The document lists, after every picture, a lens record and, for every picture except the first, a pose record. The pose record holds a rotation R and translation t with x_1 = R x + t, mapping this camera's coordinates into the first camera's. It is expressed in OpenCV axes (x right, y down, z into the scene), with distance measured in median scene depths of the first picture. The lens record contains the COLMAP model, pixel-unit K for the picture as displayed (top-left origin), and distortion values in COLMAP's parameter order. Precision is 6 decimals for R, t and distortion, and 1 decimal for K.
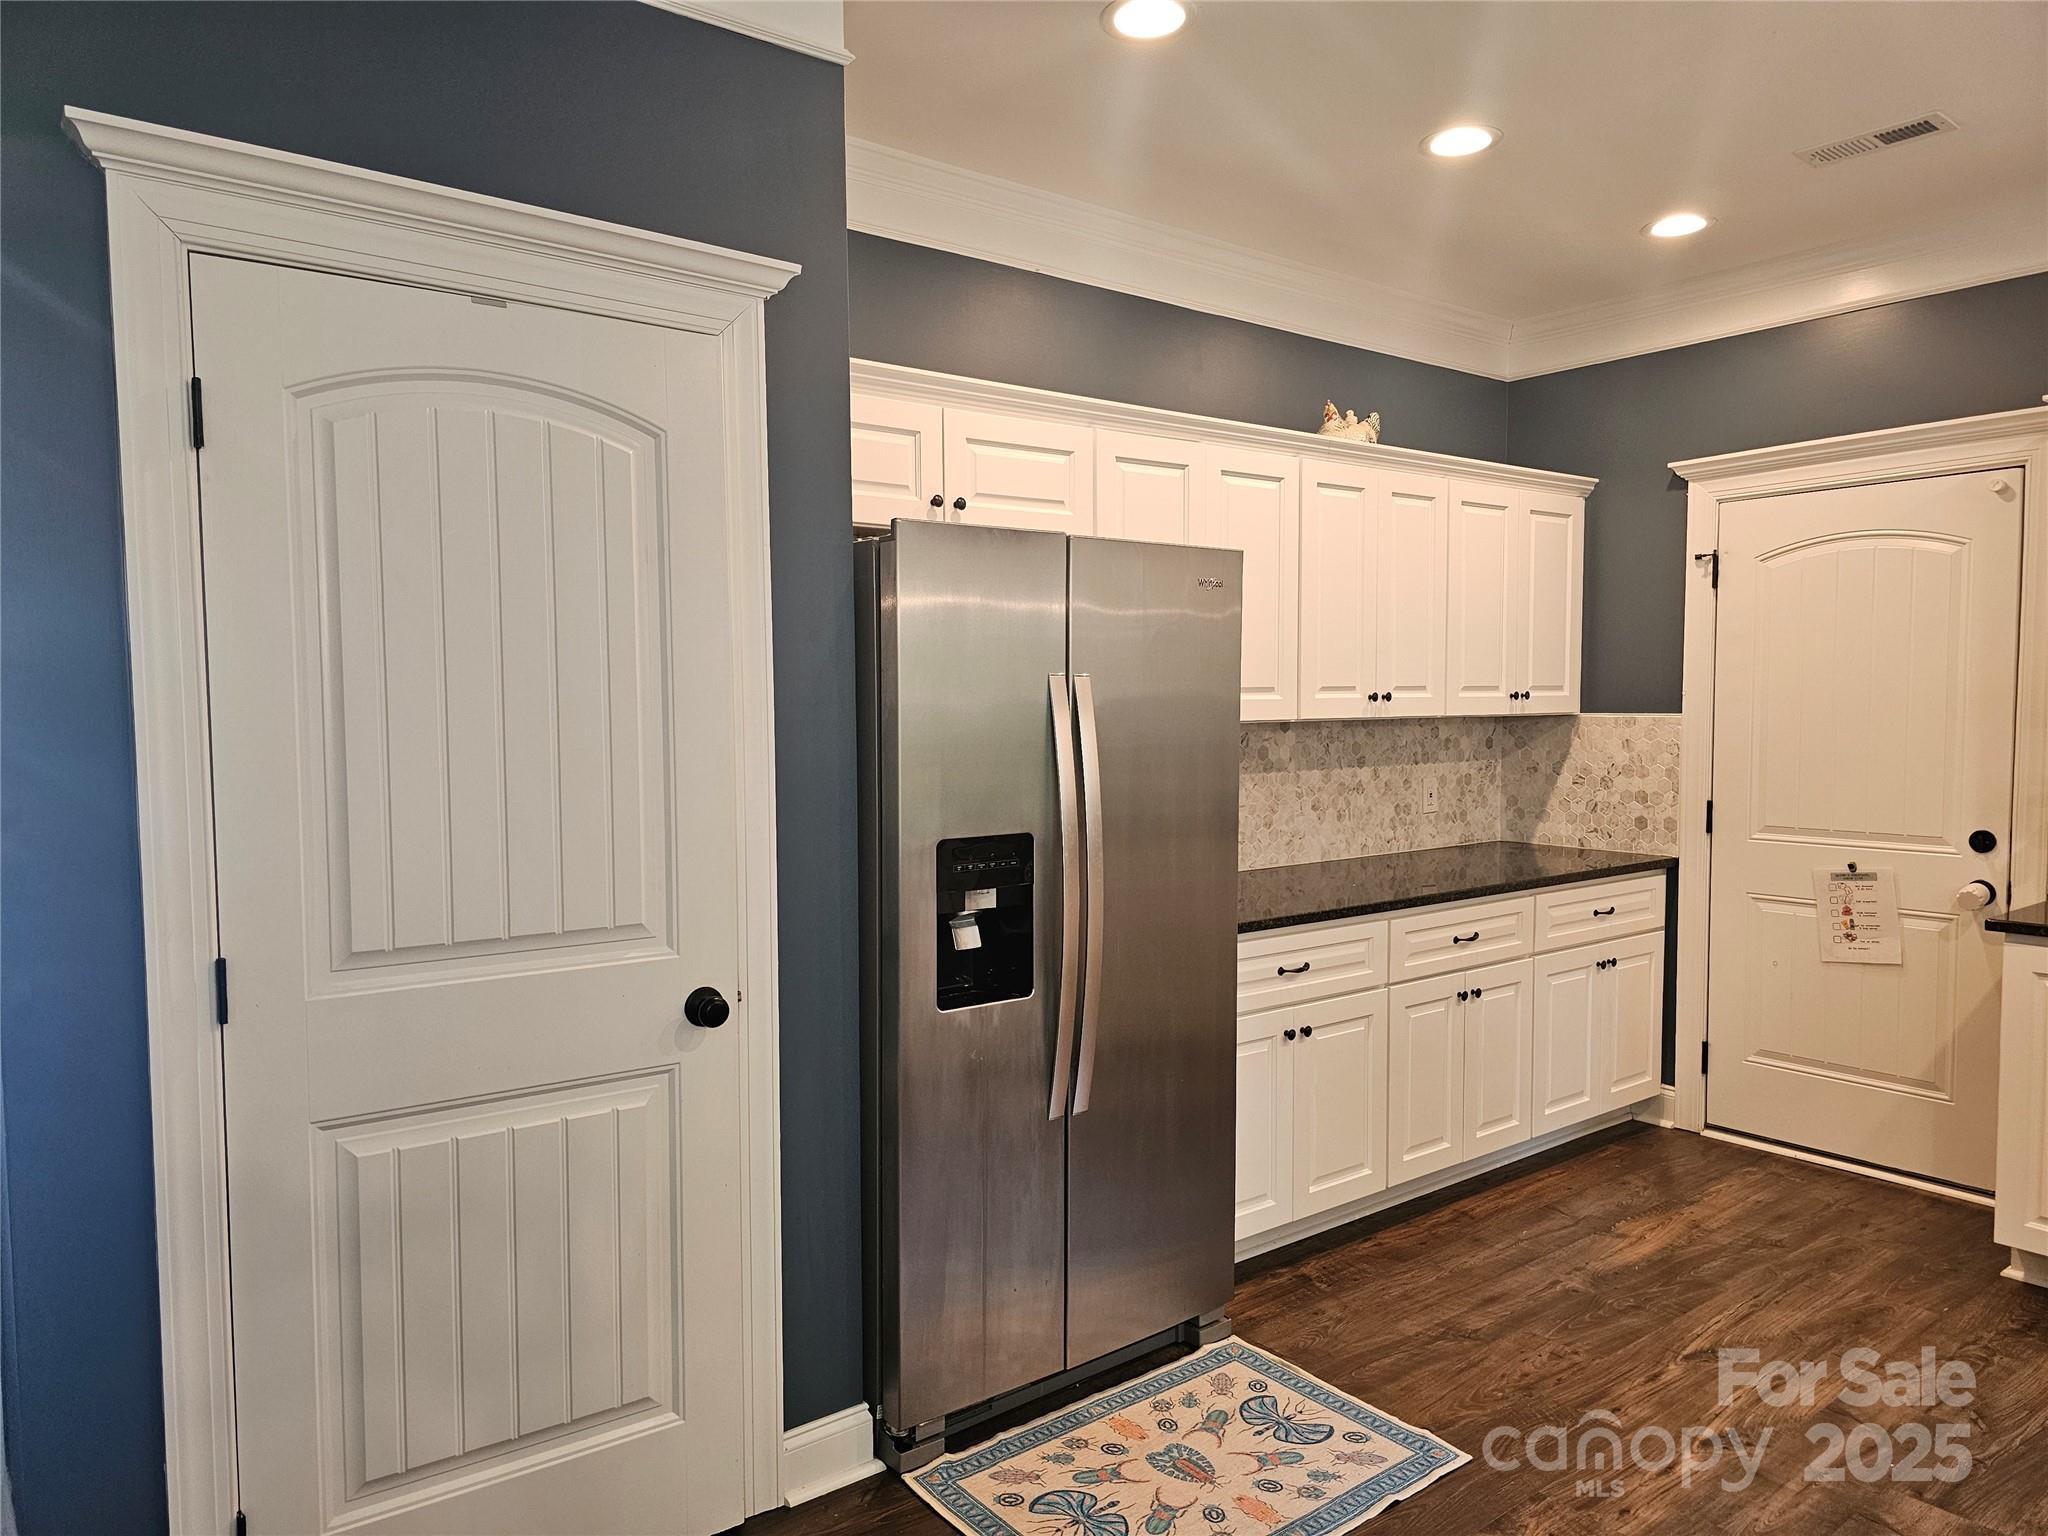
lens RADIAL K [[1377.9, 0, 1010.3], [0, 1377.9, 779.0], [0, 0, 1]] dist [0.066696, -0.063451]
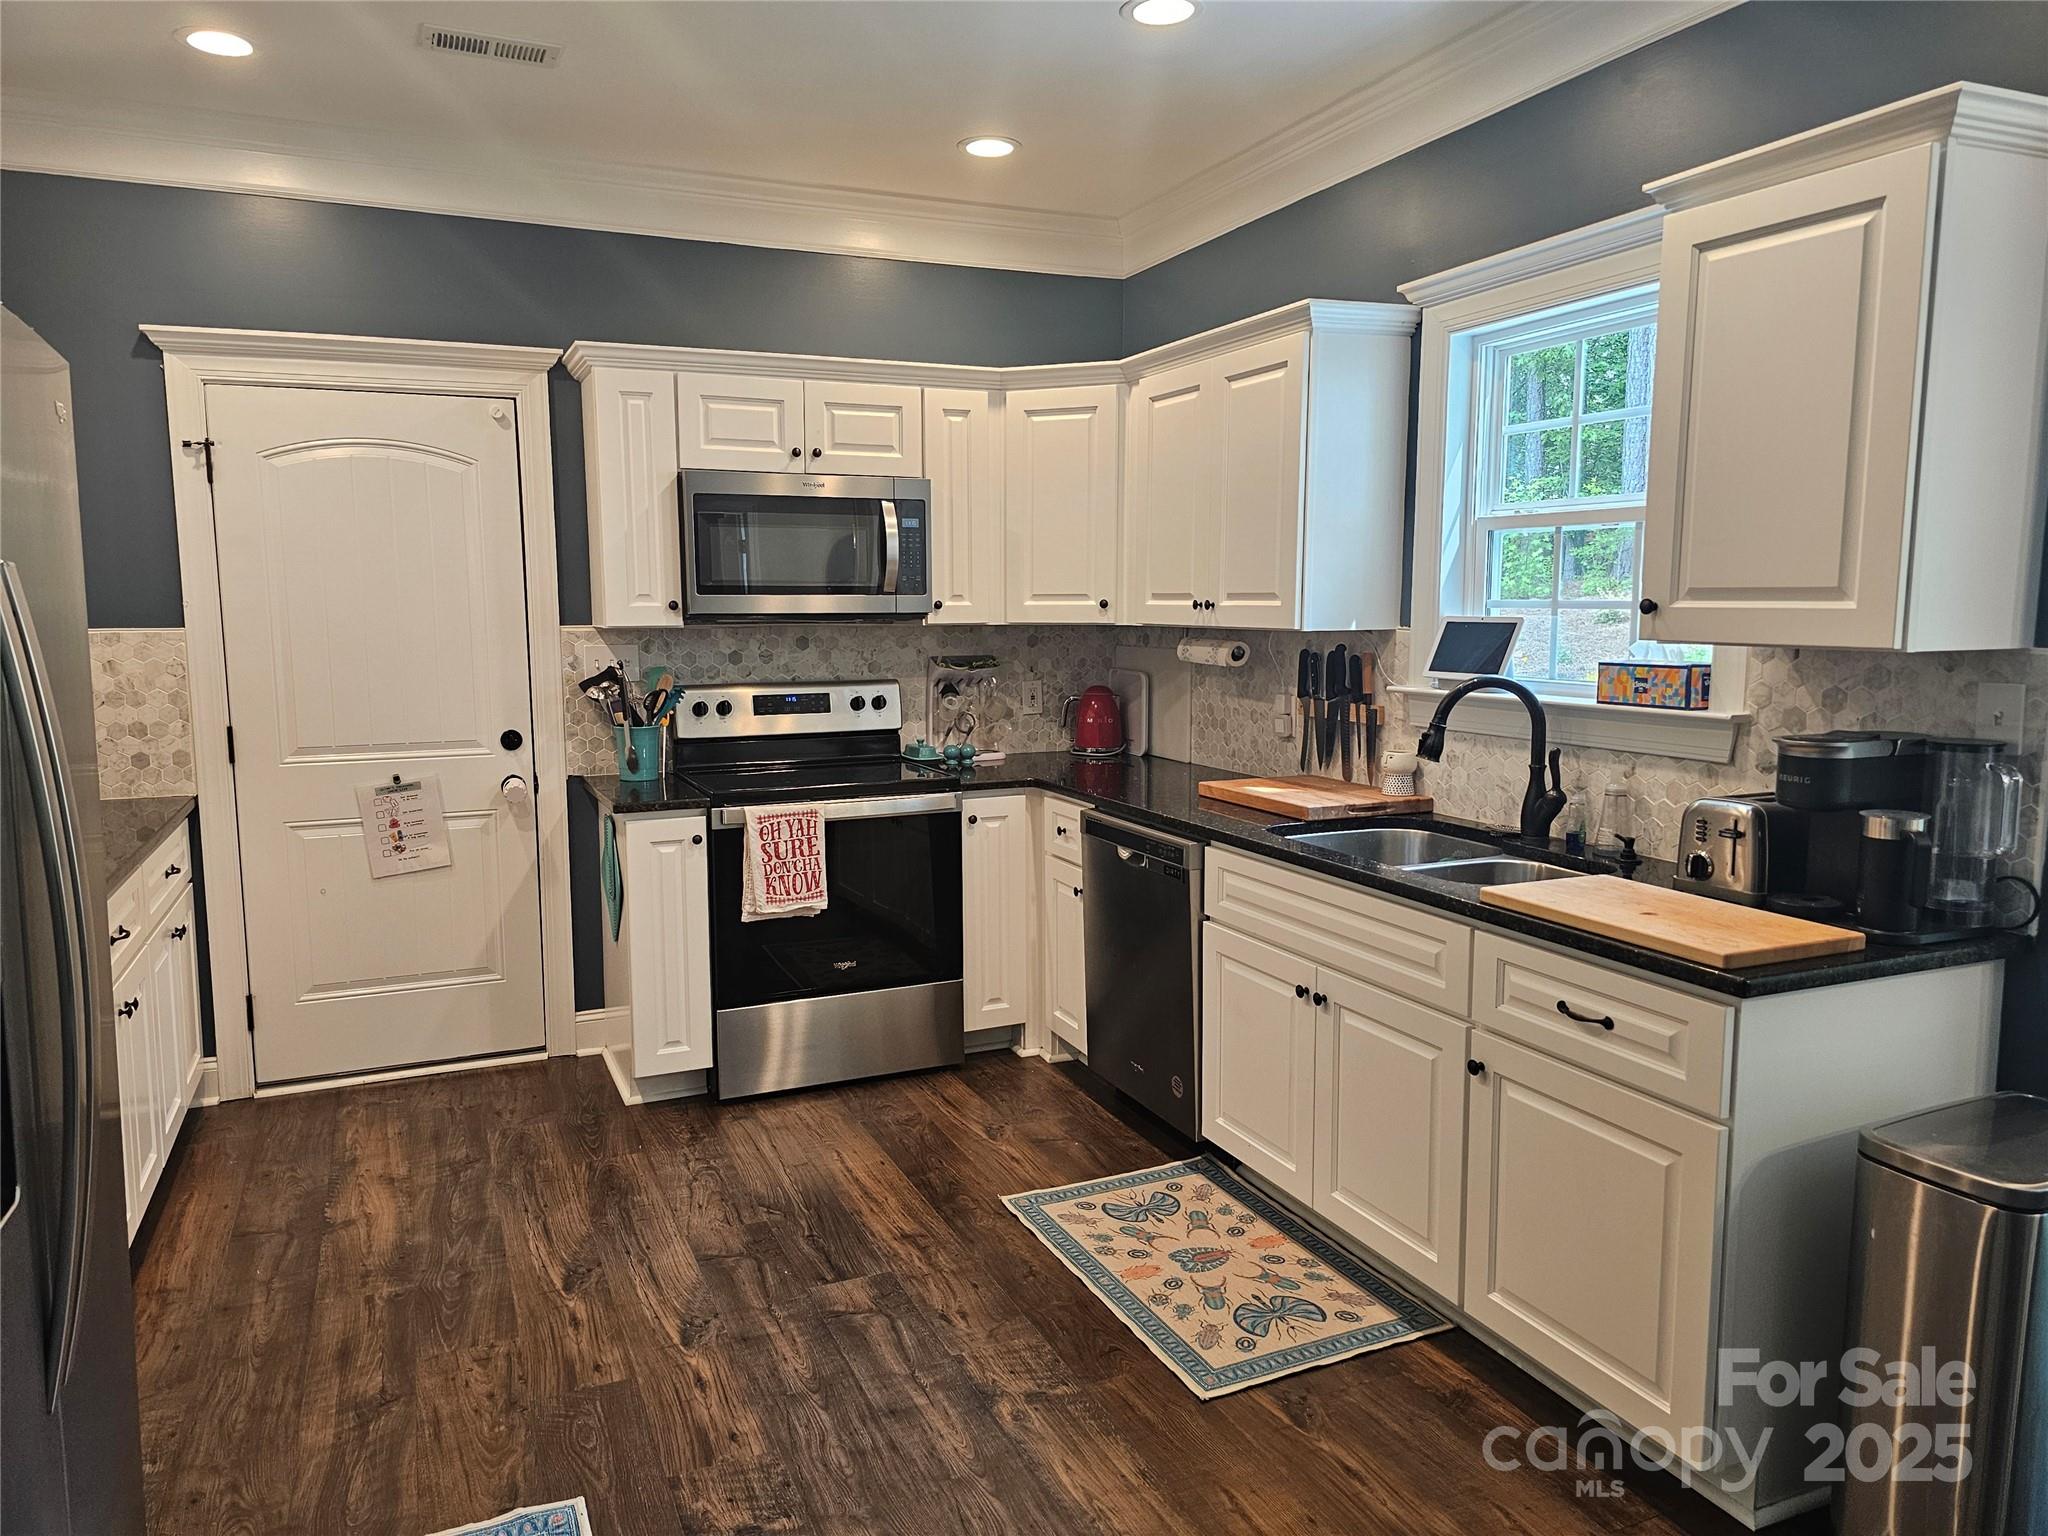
lens RADIAL K [[1363.2, 0, 990.9], [0, 1363.2, 760.3], [0, 0, 1]] dist [0.084180, -0.082190]
pose [[0.251862, -0.108433, 0.961669, -0.283554], [0.061157, 0.993500, 0.096005, -0.022834], [-0.965829, 0.034632, 0.256856, 0.393983]]
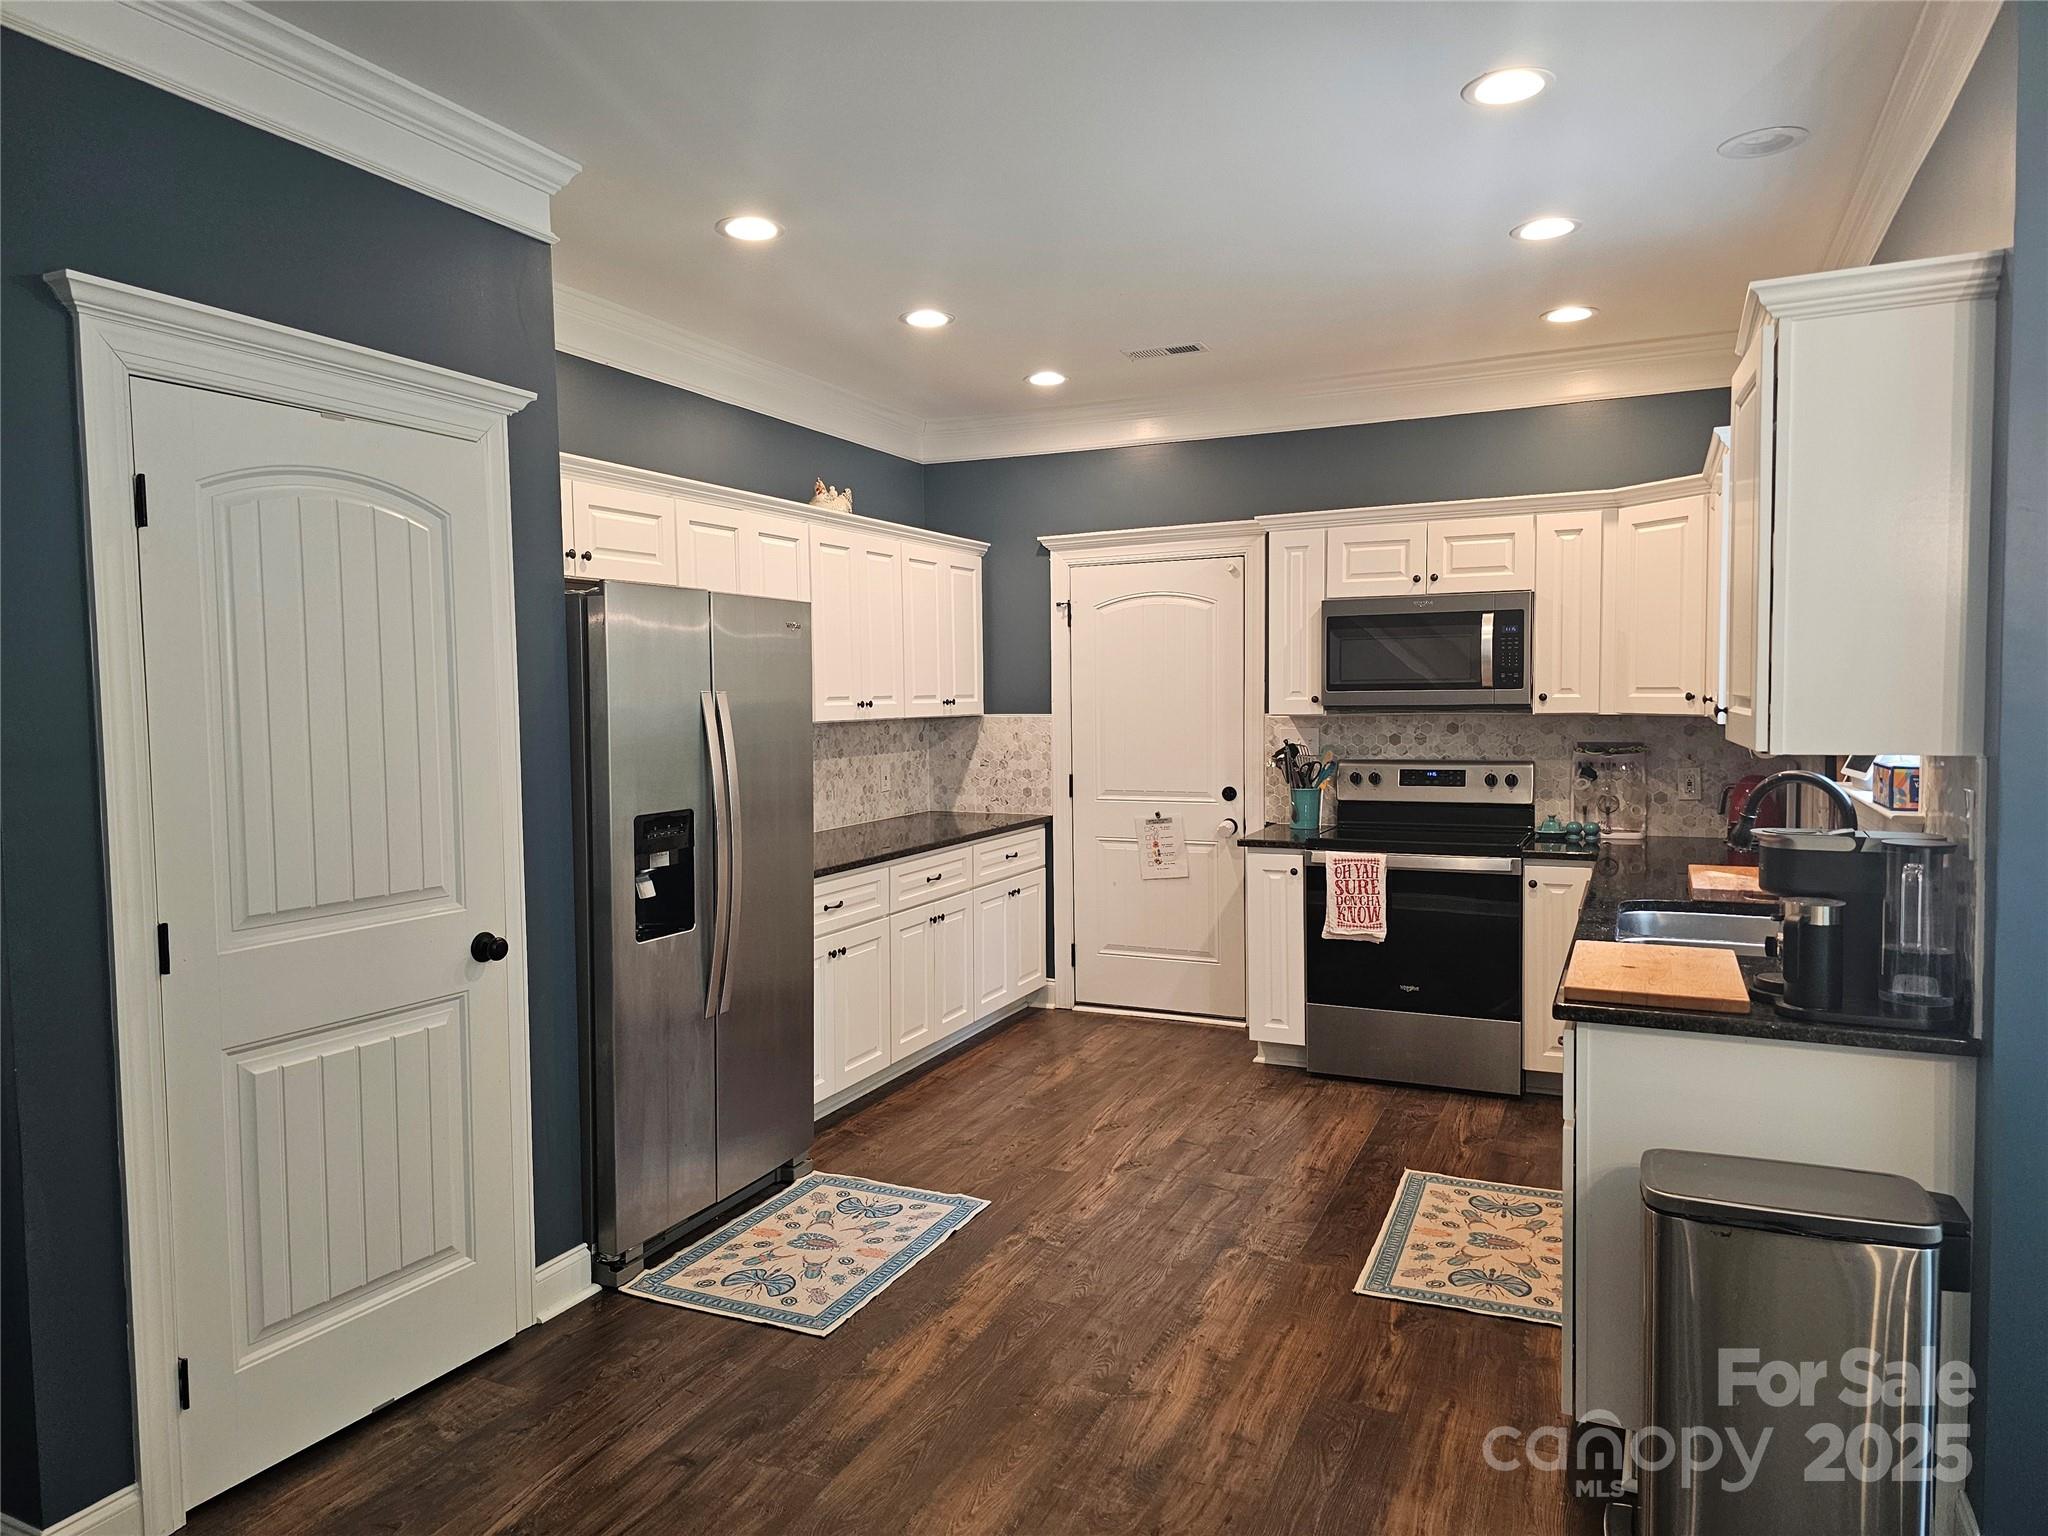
lens RADIAL K [[1369.1, 0, 1019.9], [0, 1369.1, 762.0], [0, 0, 1]] dist [0.079568, -0.086570]
pose [[0.884180, -0.028746, 0.466262, -0.251169], [0.033767, 0.999427, -0.002416, 0.005376], [-0.465925, 0.017881, 0.884644, -0.272965]]
